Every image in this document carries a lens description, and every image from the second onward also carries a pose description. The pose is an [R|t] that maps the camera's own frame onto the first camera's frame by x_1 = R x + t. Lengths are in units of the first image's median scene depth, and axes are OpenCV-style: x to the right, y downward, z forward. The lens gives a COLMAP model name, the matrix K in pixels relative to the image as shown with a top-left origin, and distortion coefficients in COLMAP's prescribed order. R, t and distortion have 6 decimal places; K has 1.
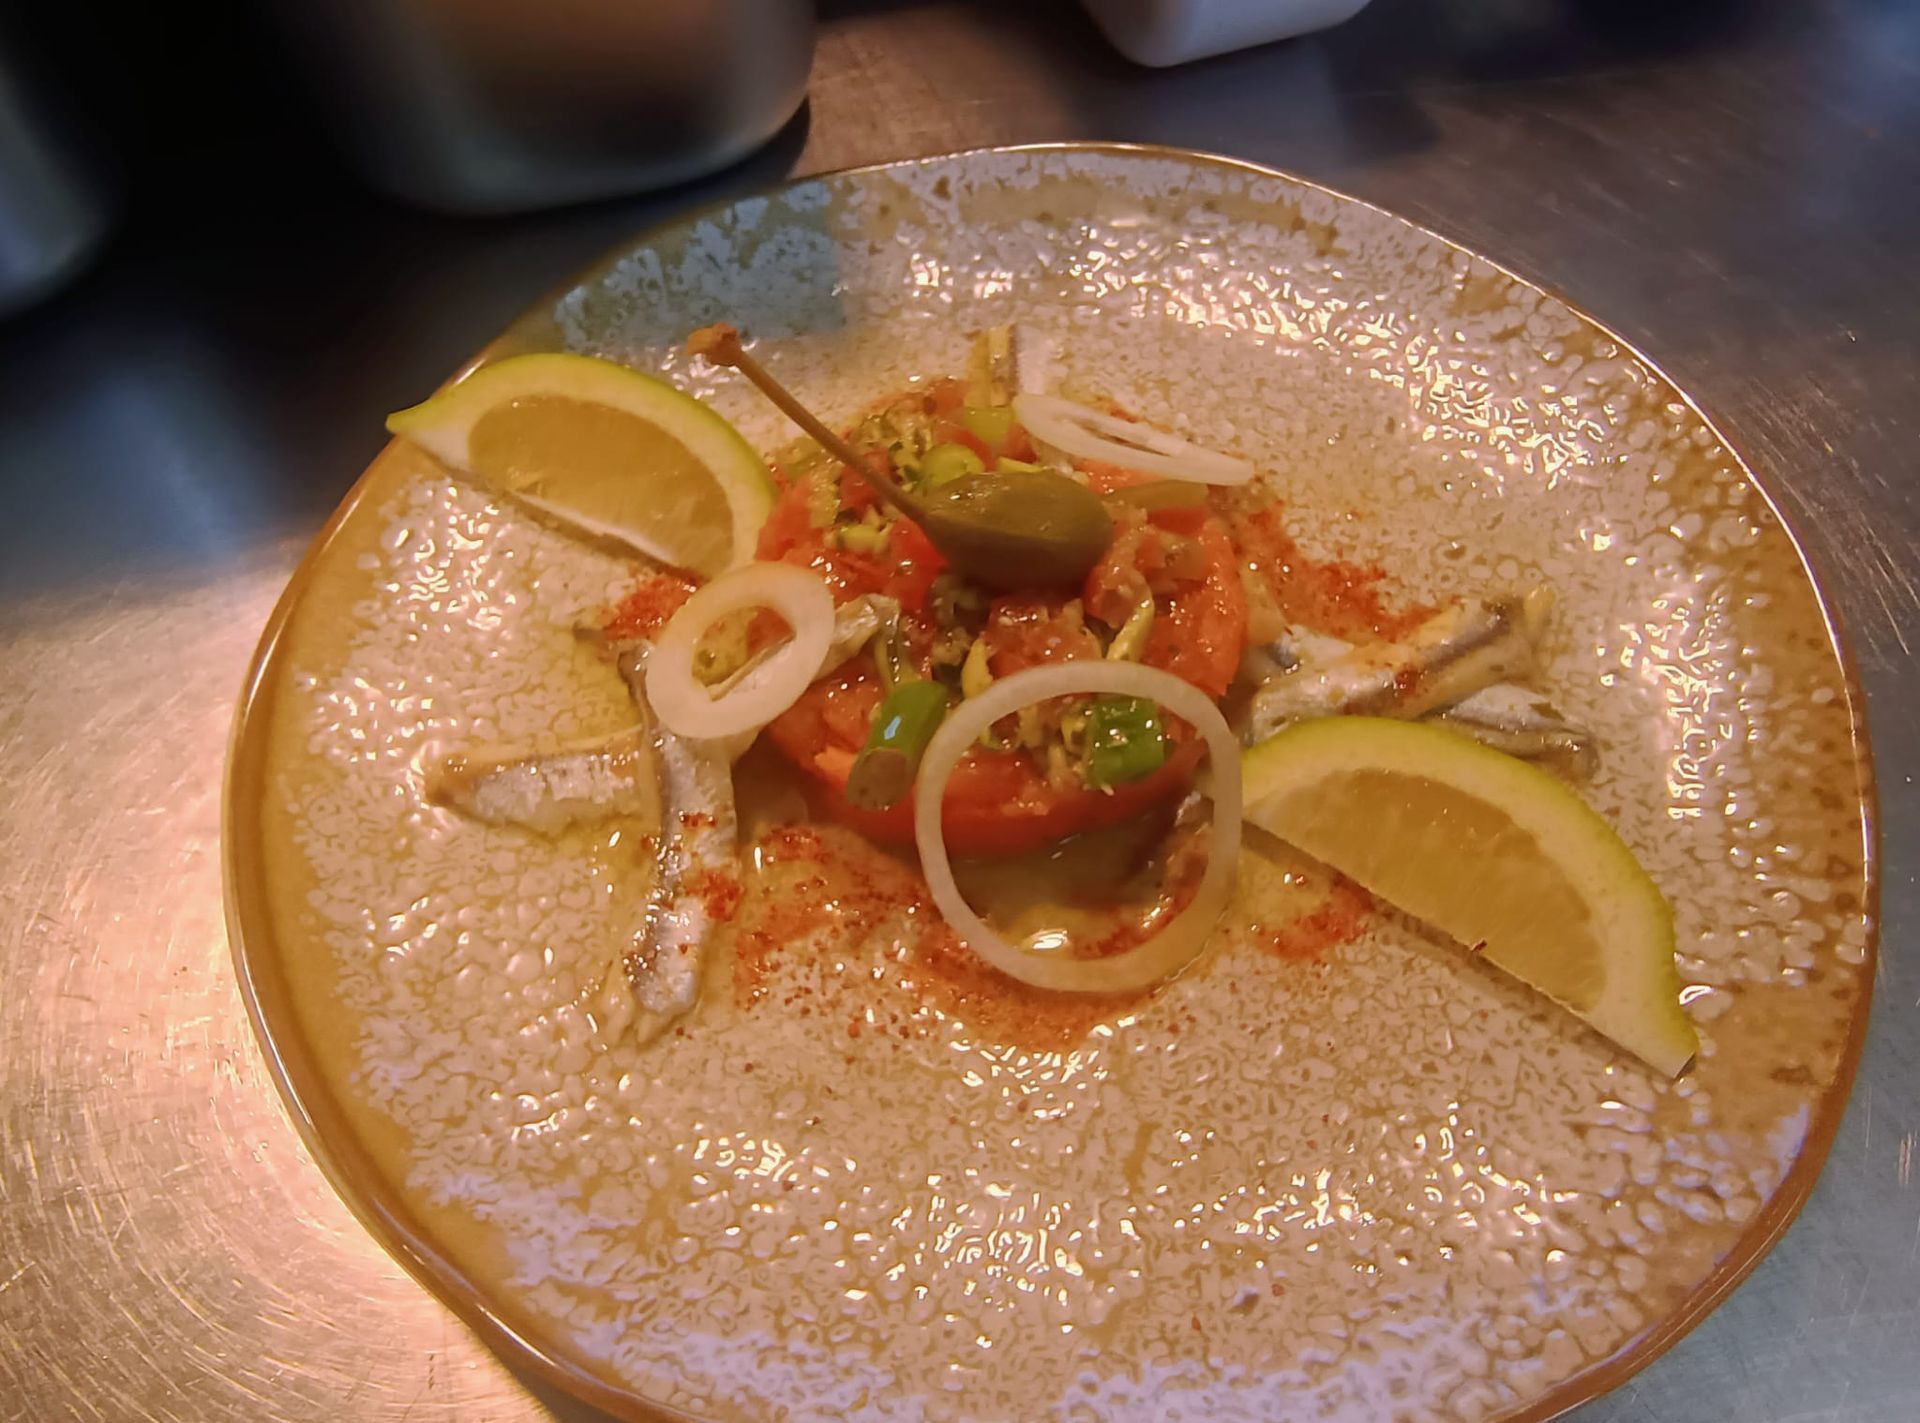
lens RADIAL K [[1479.5, 0, 958.4], [0, 1479.5, 715.0], [0, 0, 1]] dist [-0.023075, -0.003565]
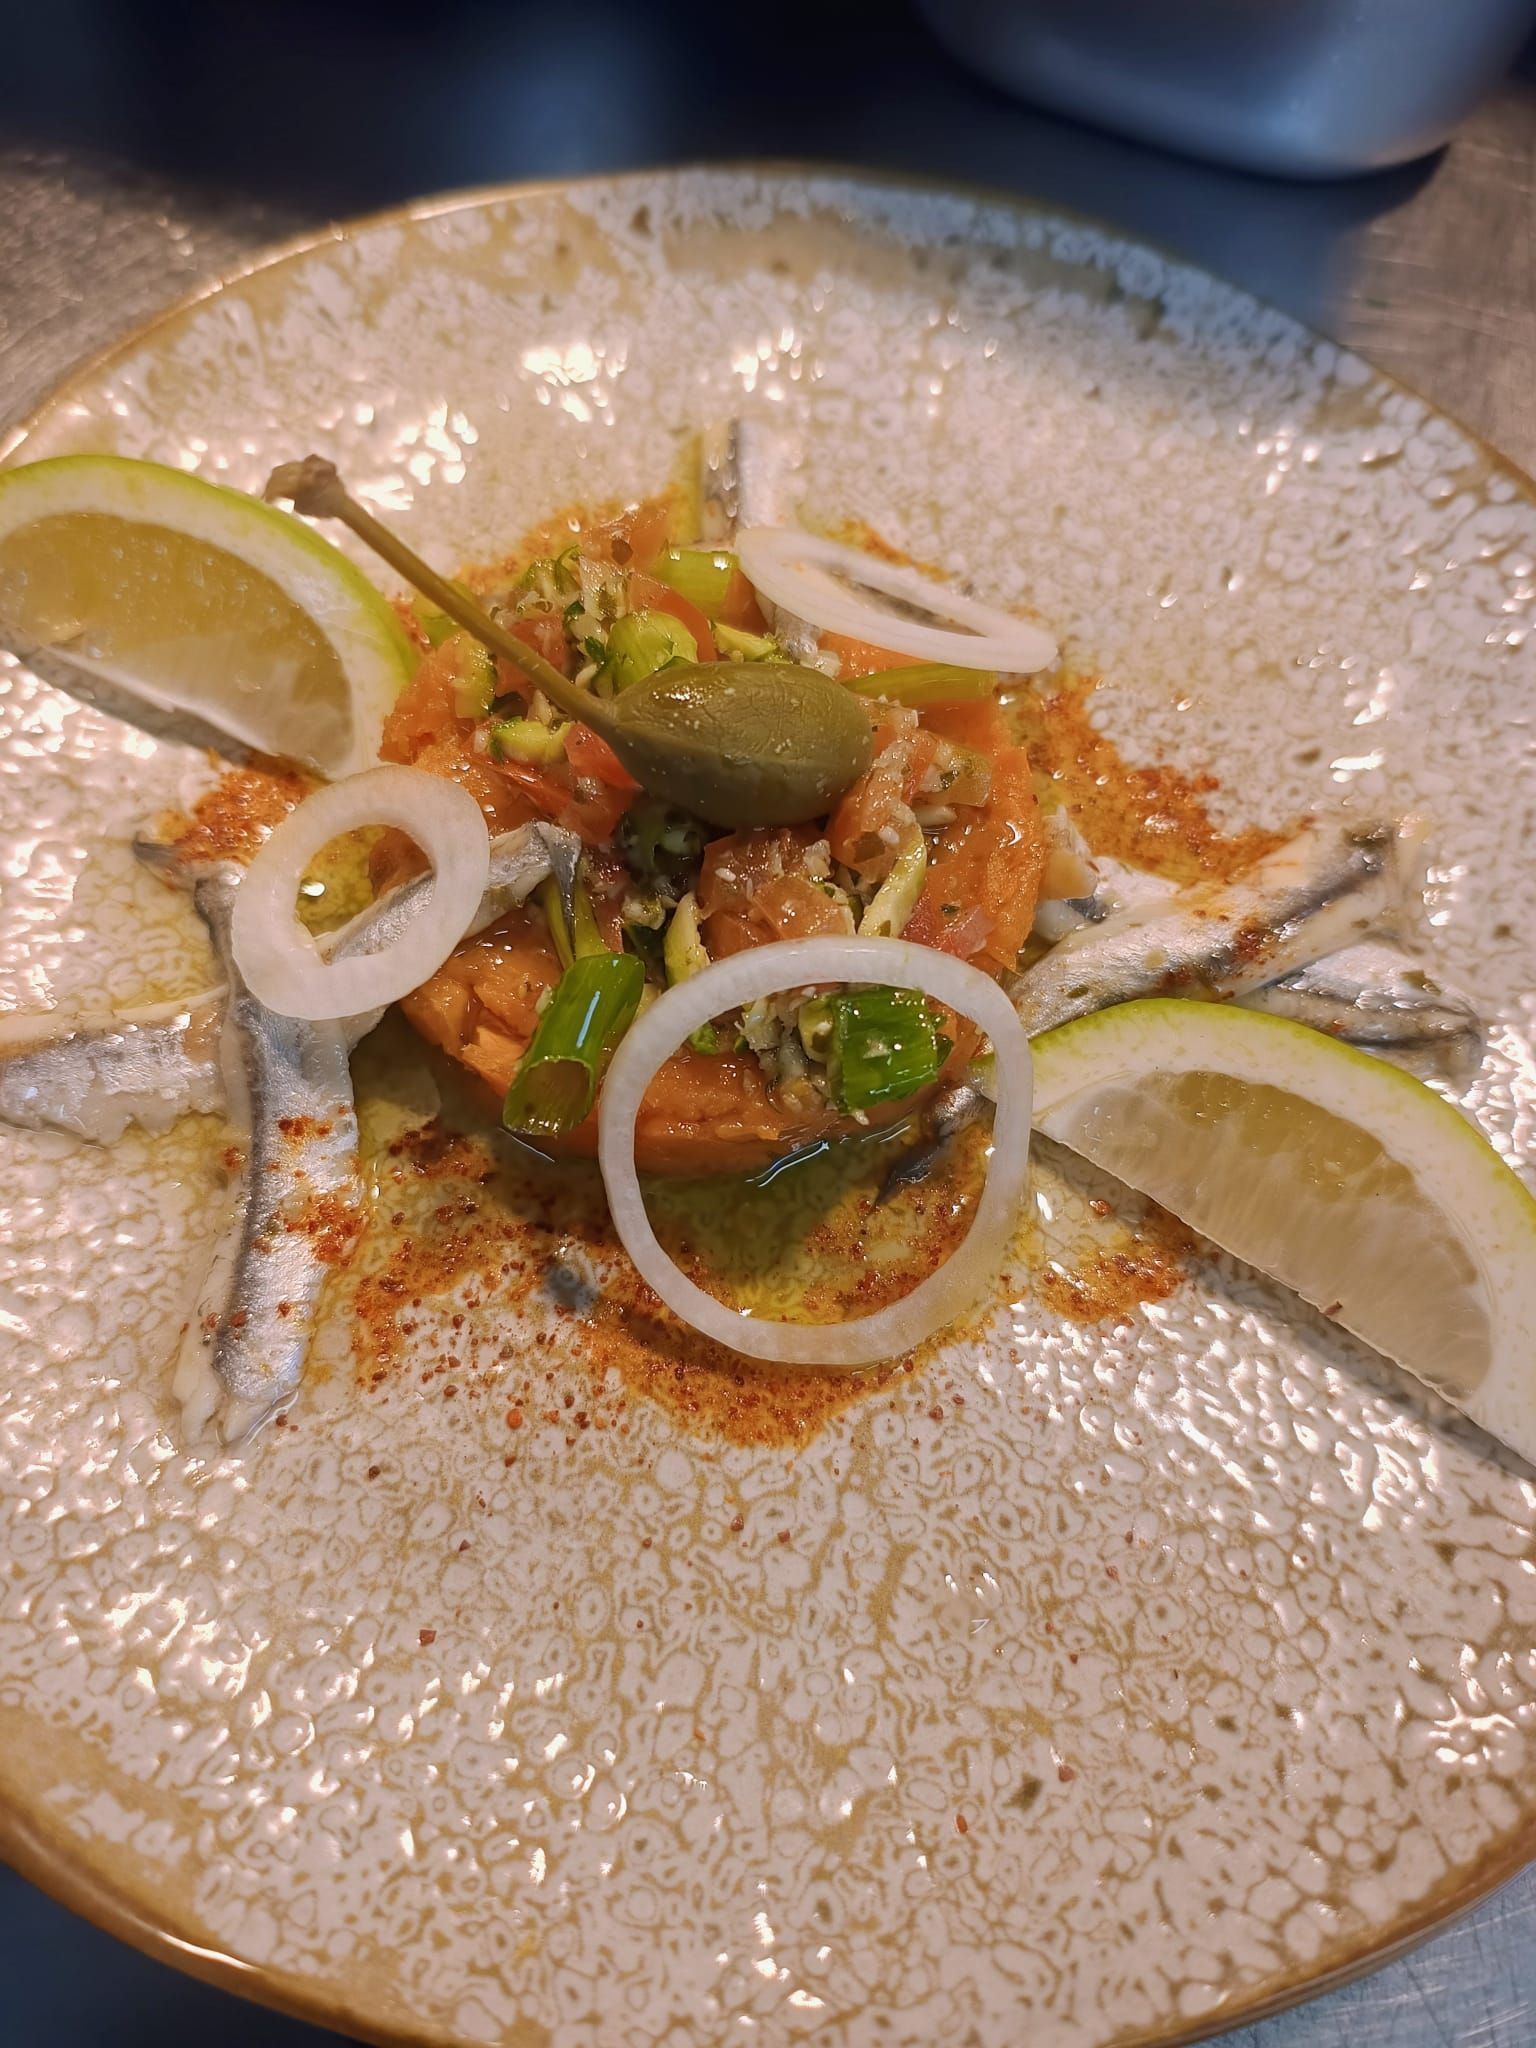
lens RADIAL K [[1628.7, 0, 754.1], [0, 1628.7, 1011.0], [0, 0, 1]] dist [-0.008683, -0.127824]
pose [[0.997613, 0.010136, 0.068306, -0.007749], [-0.019333, 0.990608, 0.135361, -0.102644], [-0.066292, -0.136358, 0.988439, 0.194589]]
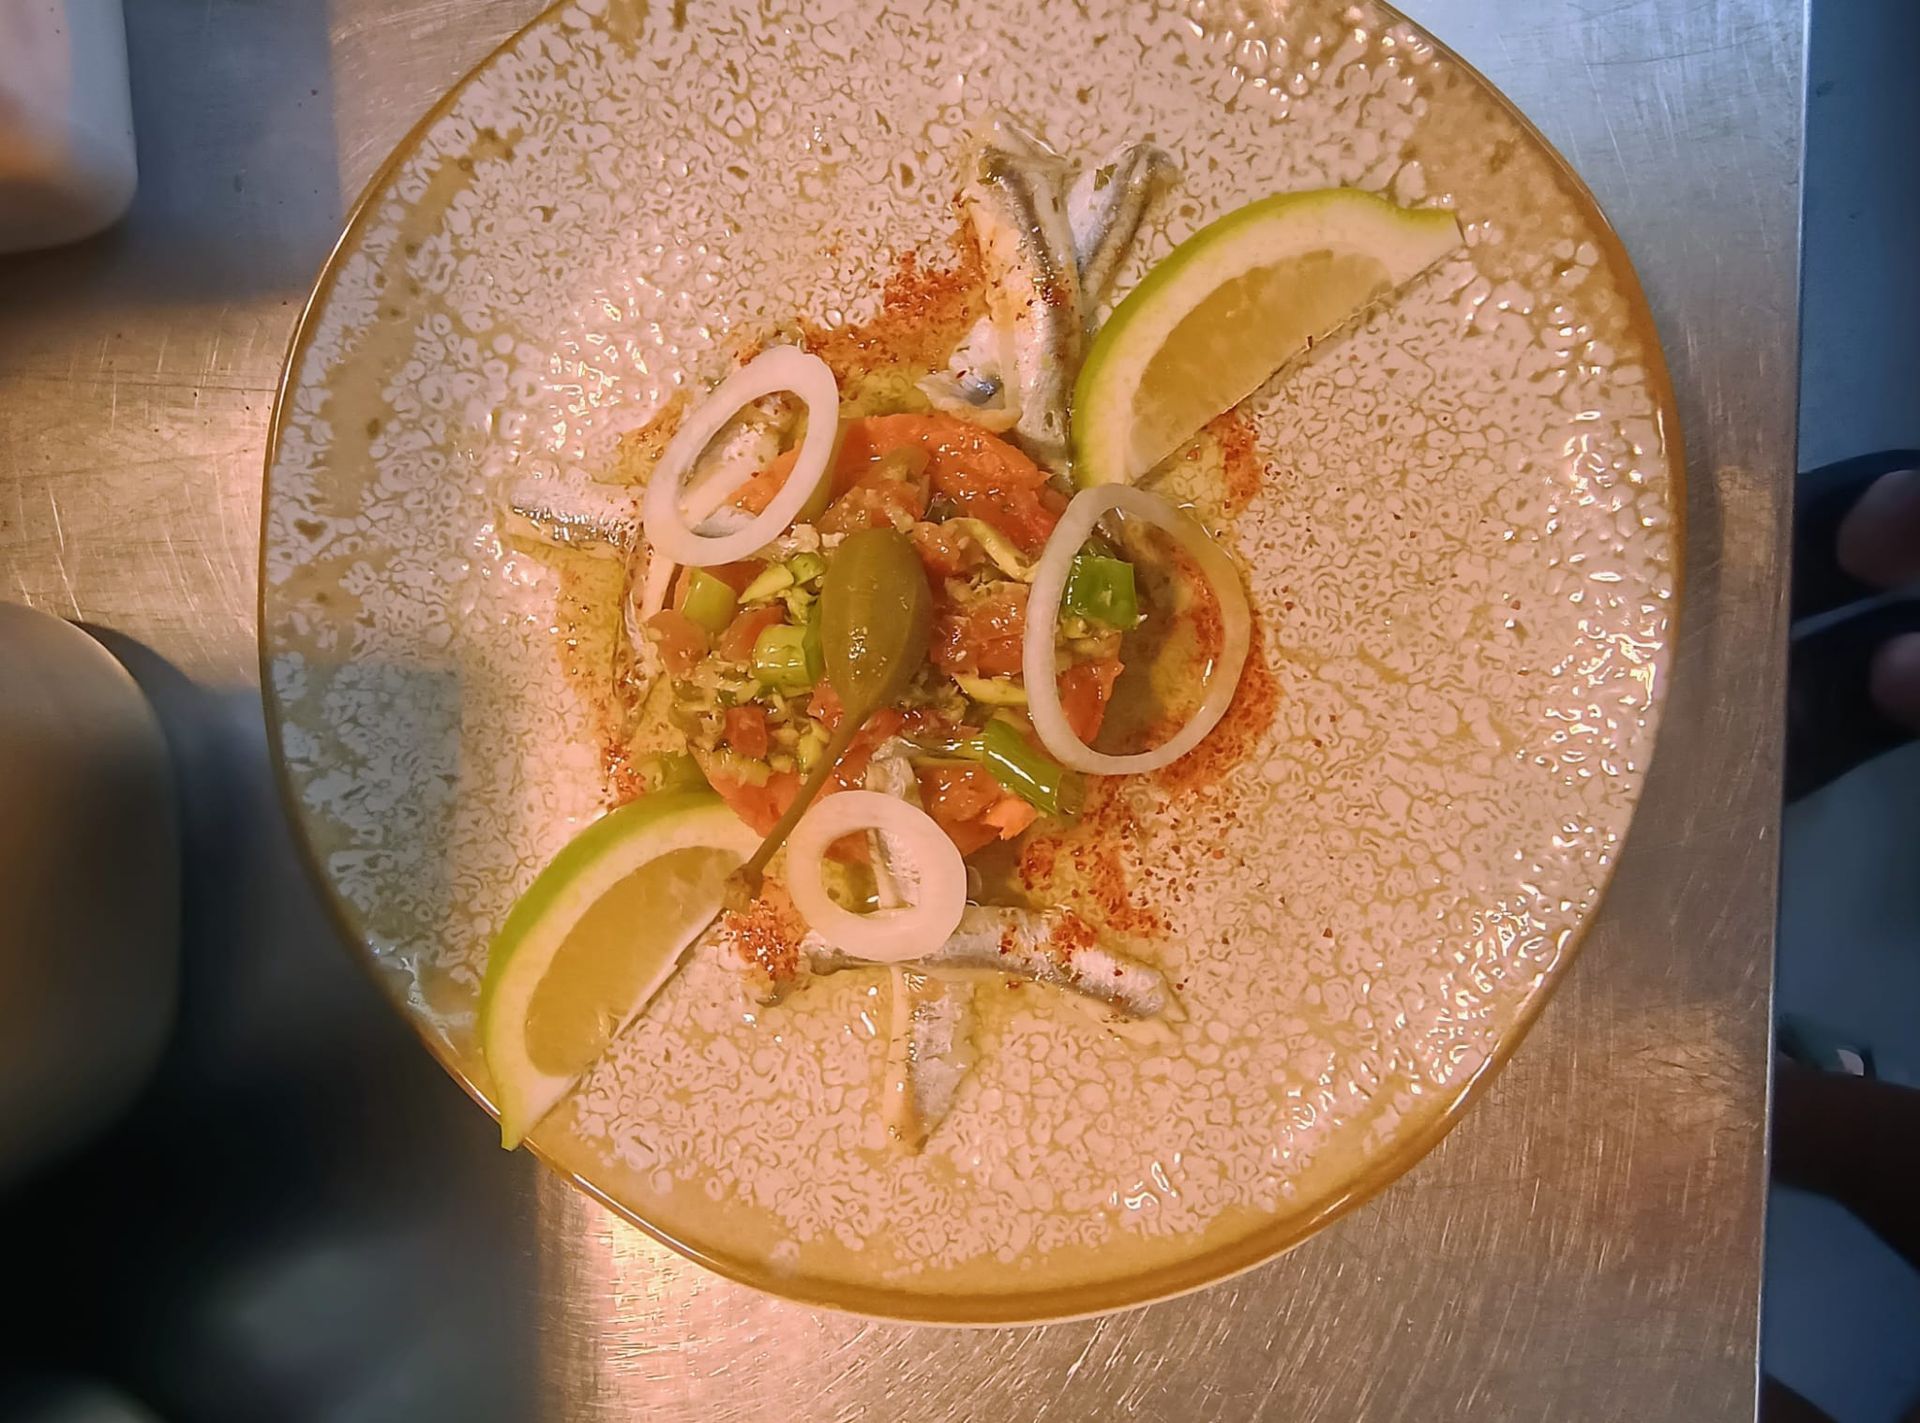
lens RADIAL K [[1479.5, 0, 958.4], [0, 1479.5, 715.0], [0, 0, 1]] dist [-0.023075, -0.003565]
pose [[0.269627, -0.961610, -0.051055, 0.044872], [0.857882, 0.215783, 0.466343, -0.558677], [-0.437423, -0.169538, 0.883130, 0.014930]]
